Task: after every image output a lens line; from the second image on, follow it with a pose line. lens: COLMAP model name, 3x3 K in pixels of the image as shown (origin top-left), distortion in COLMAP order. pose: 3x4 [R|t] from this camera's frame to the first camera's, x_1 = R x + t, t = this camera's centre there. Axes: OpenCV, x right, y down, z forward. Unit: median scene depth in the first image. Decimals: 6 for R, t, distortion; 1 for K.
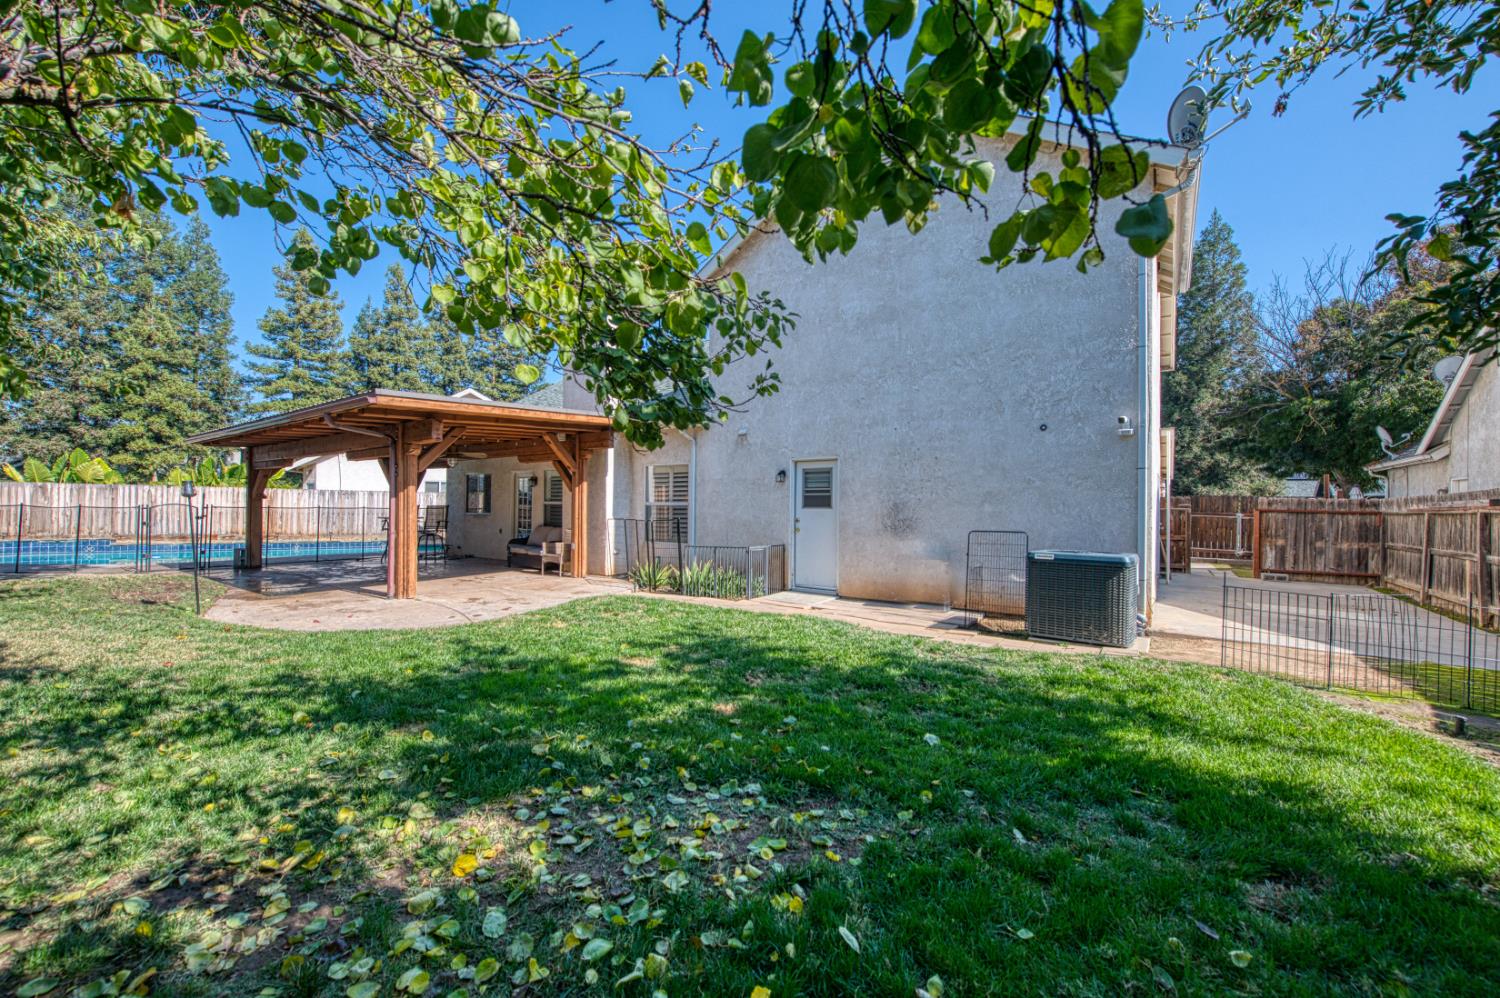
lens RADIAL K [[612.5, 0, 745.9], [0, 612.5, 506.3], [0, 0, 1]] dist [0.001503, -0.000012]
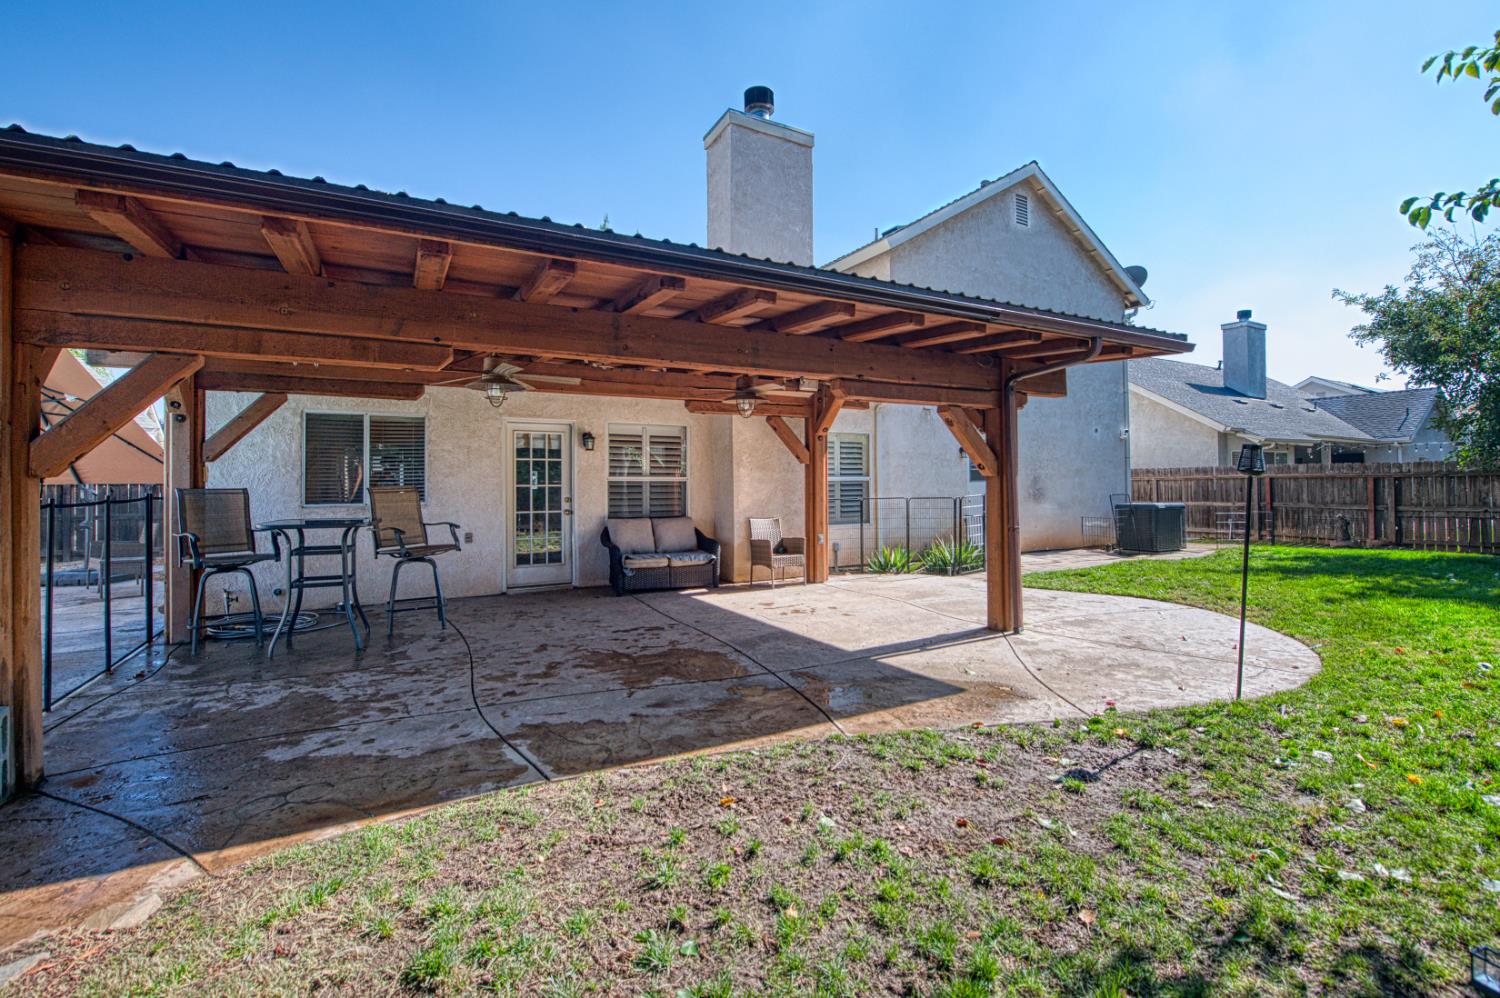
lens RADIAL K [[657.7, 0, 753.1], [0, 657.7, 474.9], [0, 0, 1]] dist [-0.000350, -0.000039]
pose [[0.406971, -0.005409, 0.913425, -1.321243], [0.003913, 0.999984, 0.004178, -0.017183], [-0.913432, 0.001873, 0.406986, 0.977964]]
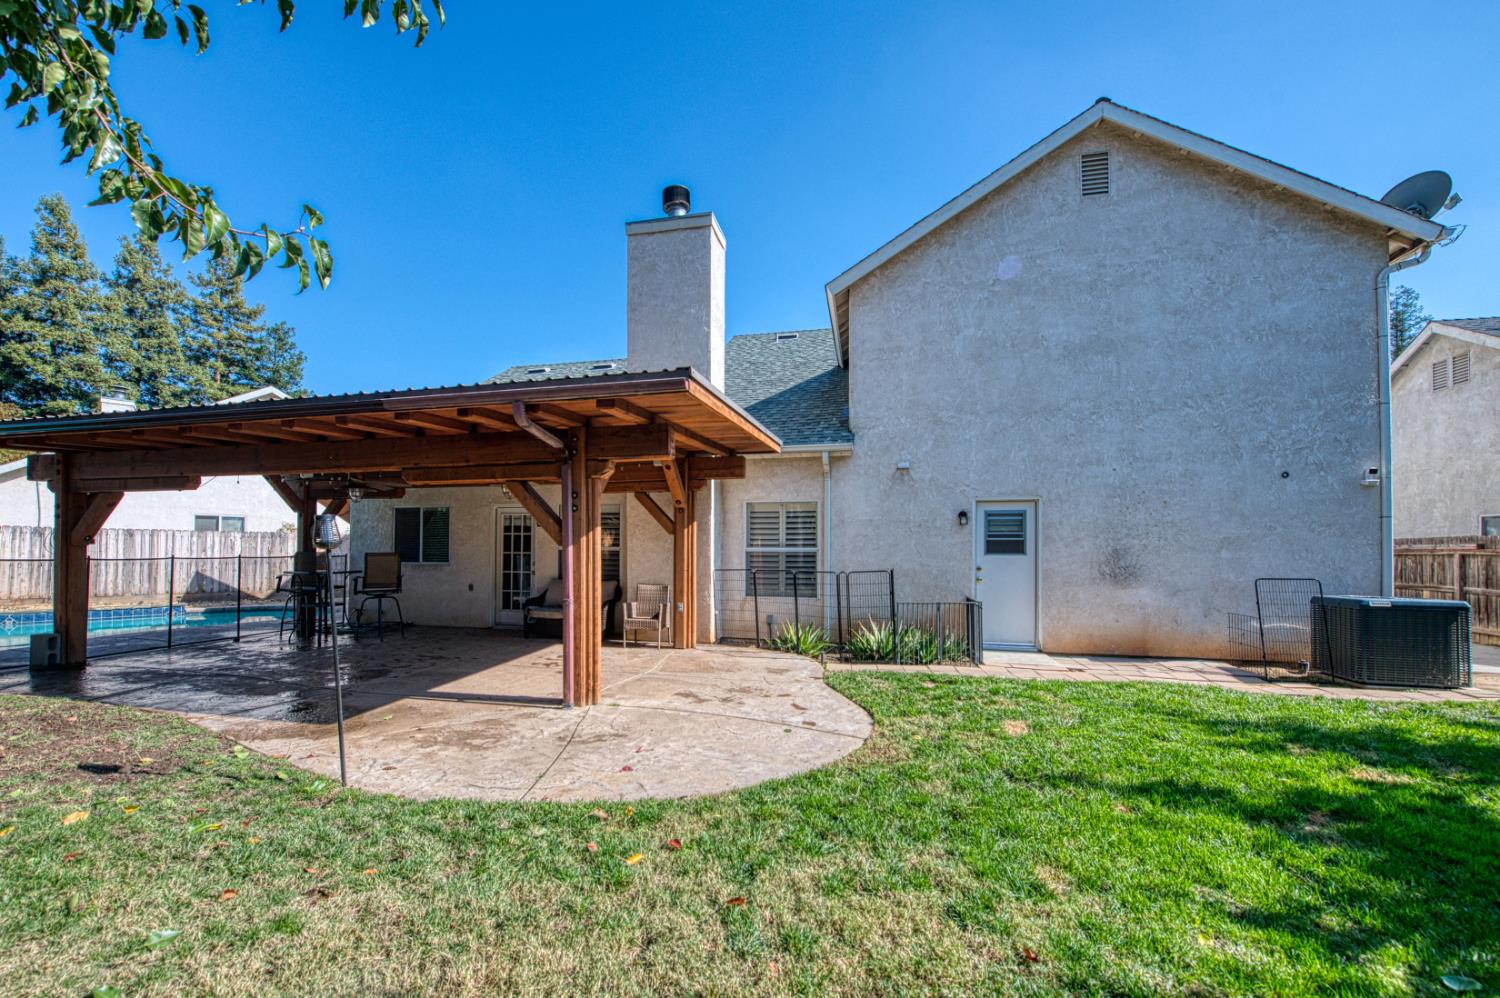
lens RADIAL K [[624.6, 0, 750.7], [0, 624.6, 547.7], [0, 0, 1]] dist [-0.003630, -0.000533]
pose [[0.924570, -0.005389, 0.380975, -0.633940], [0.003902, 0.999981, 0.004674, -0.013880], [-0.380993, -0.002834, 0.924573, 0.332614]]
